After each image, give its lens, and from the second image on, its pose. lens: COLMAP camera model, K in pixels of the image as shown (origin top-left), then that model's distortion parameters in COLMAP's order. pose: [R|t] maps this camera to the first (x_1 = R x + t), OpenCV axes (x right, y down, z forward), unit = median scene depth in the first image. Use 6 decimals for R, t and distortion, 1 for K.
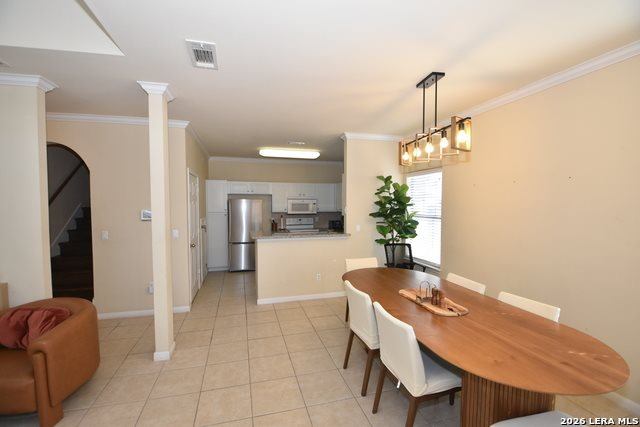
lens RADIAL K [[282.8, 0, 320.8], [0, 282.8, 216.3], [0, 0, 1]] dist [-0.001001, -0.014482]
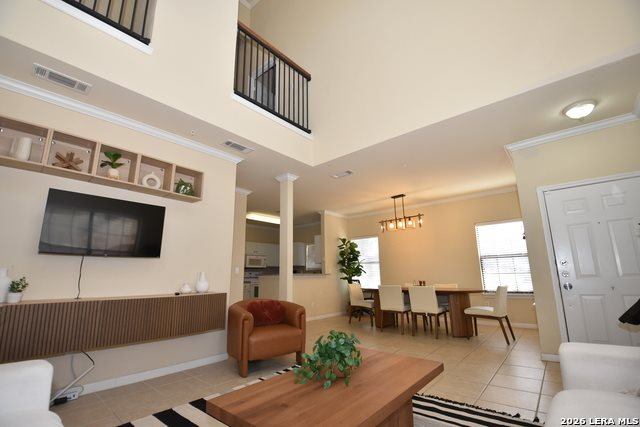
lens RADIAL K [[282.8, 0, 320.8], [0, 282.8, 216.3], [0, 0, 1]] dist [-0.001001, -0.014482]
pose [[0.828041, 0.105201, 0.550710, -0.824067], [0.039393, 0.968895, -0.244317, 0.134382], [-0.559283, 0.223999, 0.798140, -0.281274]]
